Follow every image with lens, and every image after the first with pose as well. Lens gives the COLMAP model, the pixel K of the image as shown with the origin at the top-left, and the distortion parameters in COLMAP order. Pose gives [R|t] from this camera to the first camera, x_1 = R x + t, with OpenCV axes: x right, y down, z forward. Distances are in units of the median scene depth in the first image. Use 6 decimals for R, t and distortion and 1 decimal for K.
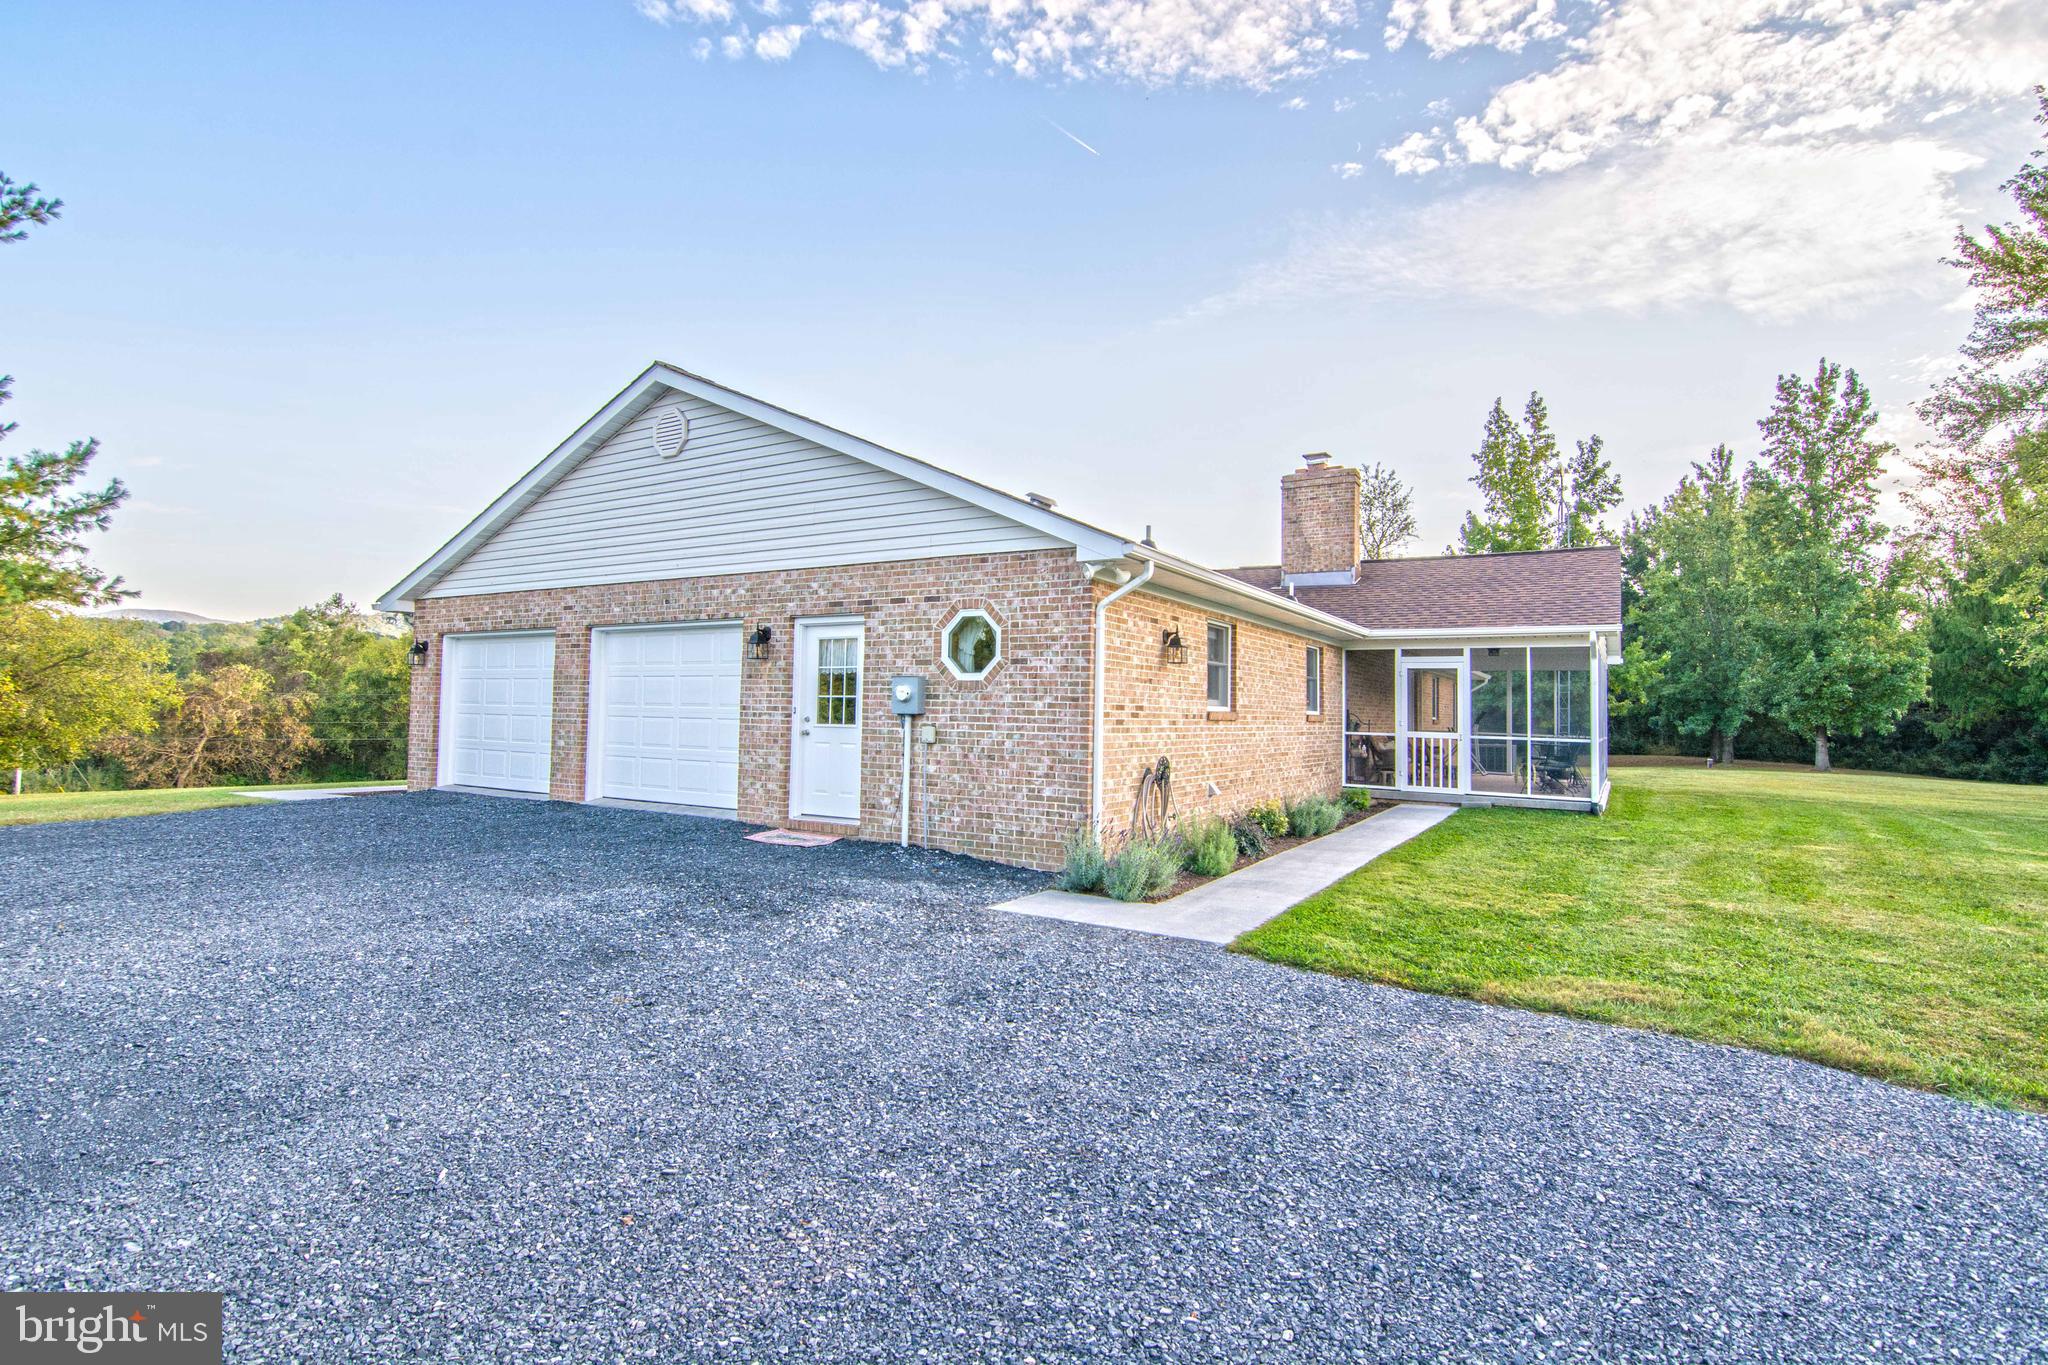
lens RADIAL K [[1007.6, 0, 1016.6], [0, 1007.6, 670.9], [0, 0, 1]] dist [-0.005013, -0.009641]
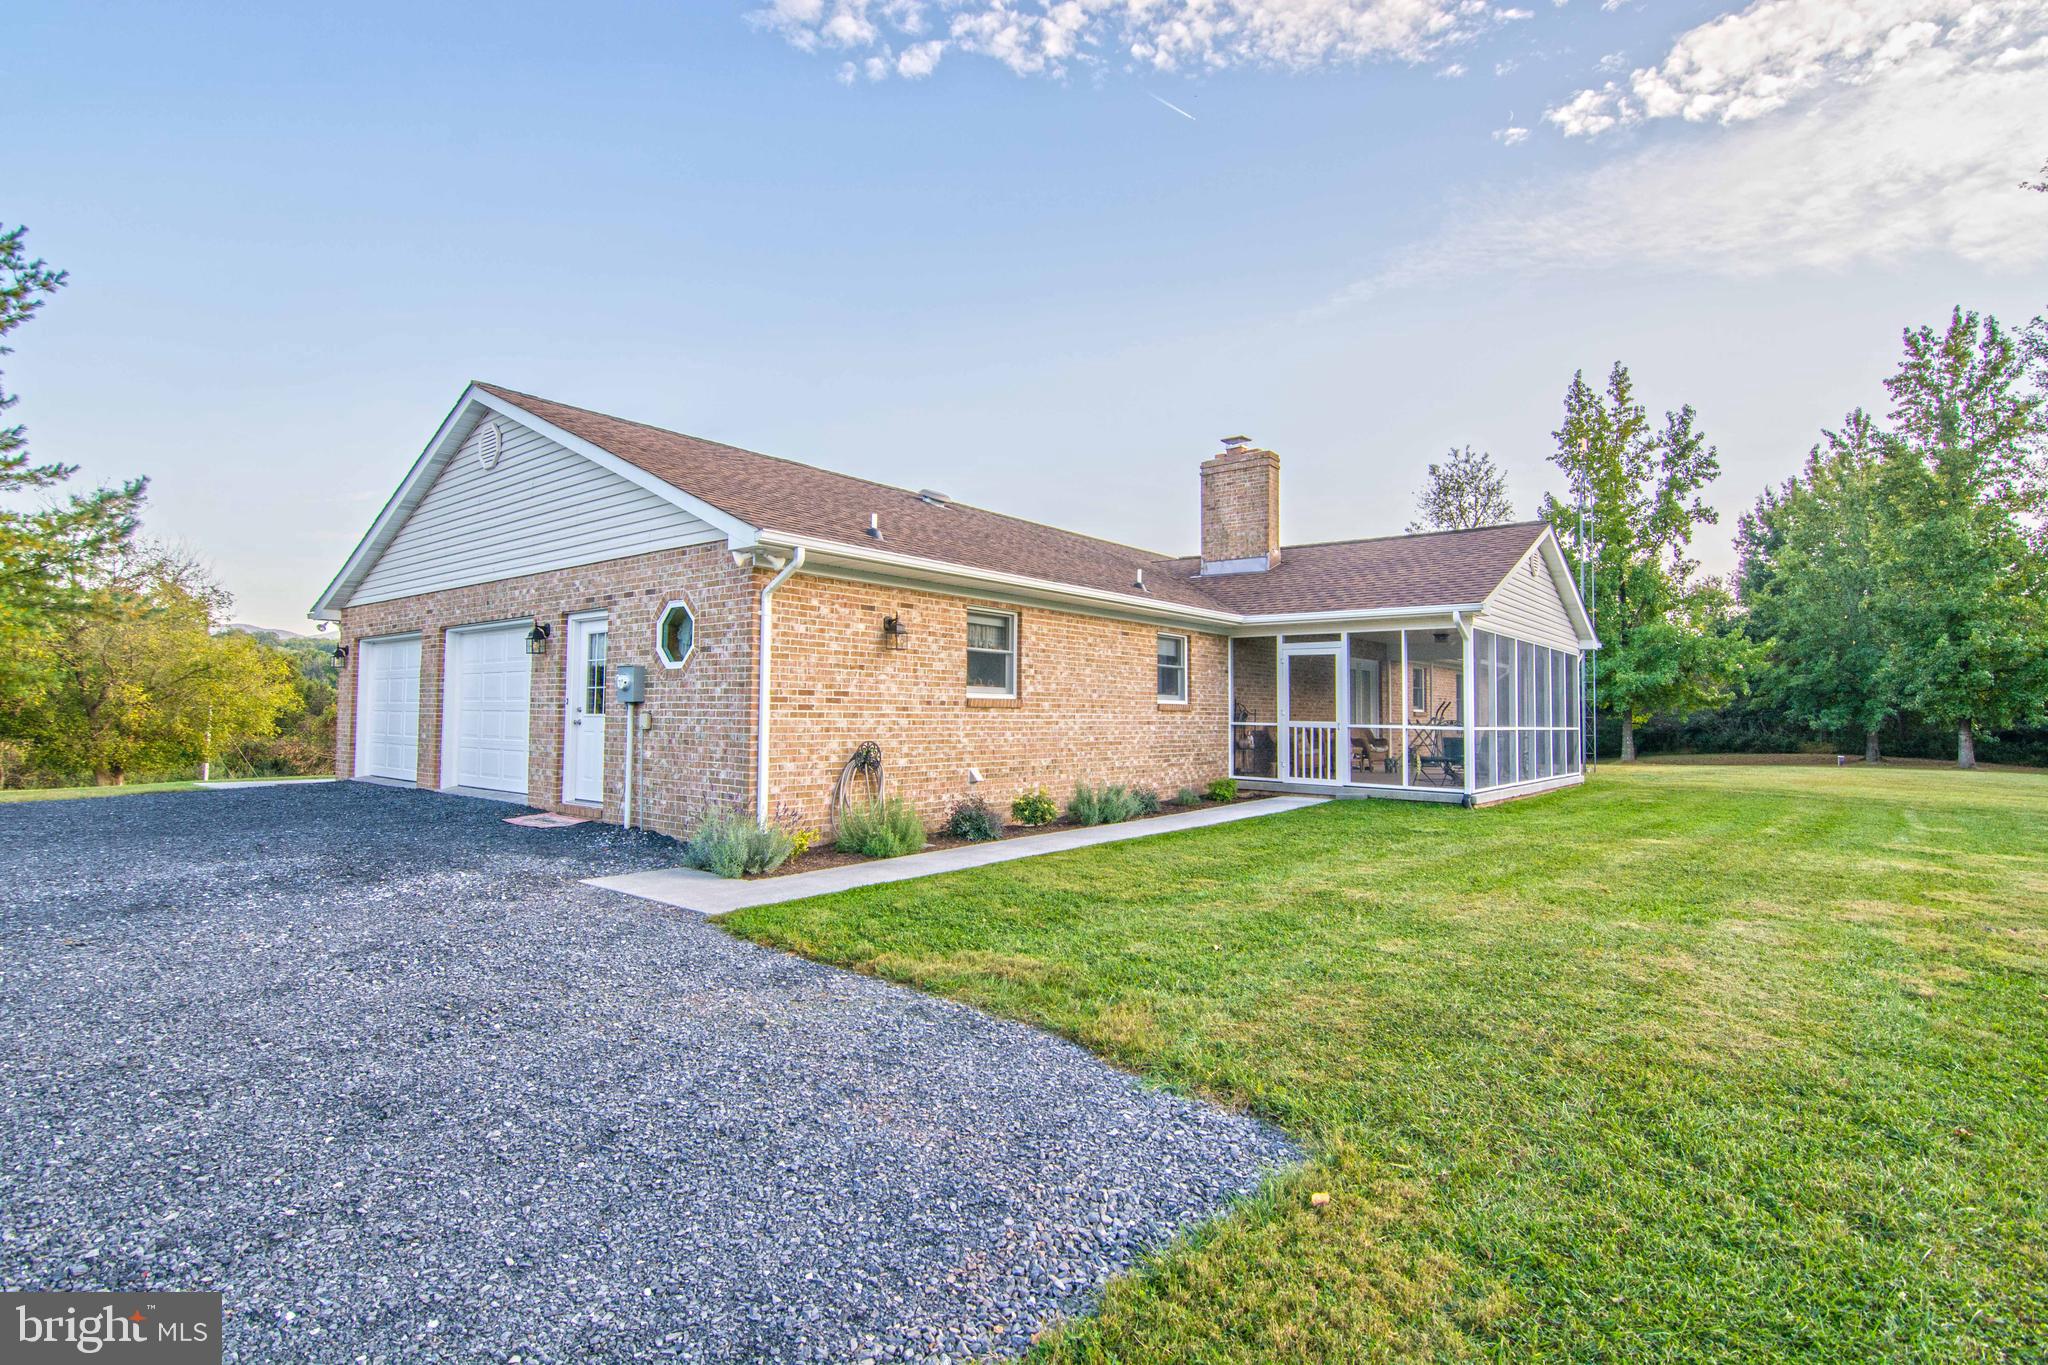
lens RADIAL K [[1007.6, 0, 1016.6], [0, 1007.6, 670.9], [0, 0, 1]] dist [-0.005013, -0.009641]
pose [[0.989851, -0.015487, -0.141262, 0.288746], [0.014967, 0.999877, -0.004748, 0.013970], [0.141318, 0.002585, 0.989961, 0.011504]]
